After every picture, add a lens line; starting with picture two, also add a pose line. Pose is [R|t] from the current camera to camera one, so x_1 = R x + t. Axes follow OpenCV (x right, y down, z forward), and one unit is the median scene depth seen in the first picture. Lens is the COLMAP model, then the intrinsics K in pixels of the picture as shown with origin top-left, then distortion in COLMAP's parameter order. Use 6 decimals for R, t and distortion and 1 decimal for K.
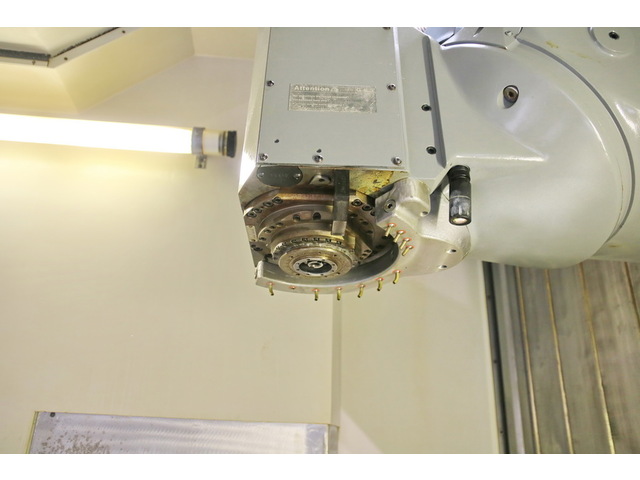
lens RADIAL K [[499.6, 0, 320.0], [0, 499.6, 240.0], [0, 0, 1]] dist [-0.113147, 0.060834]
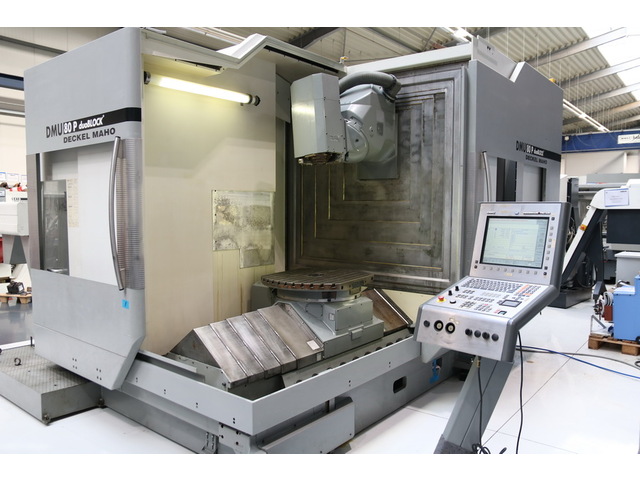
lens RADIAL K [[499.6, 0, 320.0], [0, 499.6, 240.0], [0, 0, 1]] dist [-0.113147, 0.060834]
pose [[0.711544, -0.071698, 0.698974, -2.256826], [-0.257526, 0.898946, 0.354367, -0.660278], [-0.653747, -0.432151, 0.621176, -1.573231]]
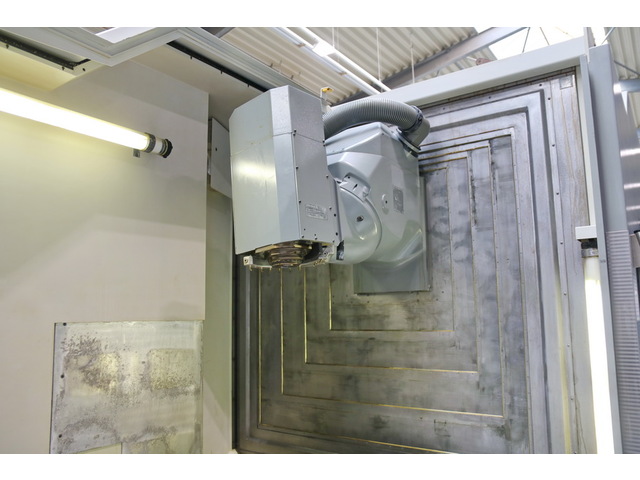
lens RADIAL K [[508.9, 0, 323.3], [0, 508.9, 239.8], [0, 0, 1]] dist [-0.088334, 0.008790]
pose [[0.666404, 0.071524, 0.742152, -1.119803], [-0.255589, 0.956990, 0.137273, -0.297276], [-0.700414, -0.281166, 0.656023, -0.496211]]
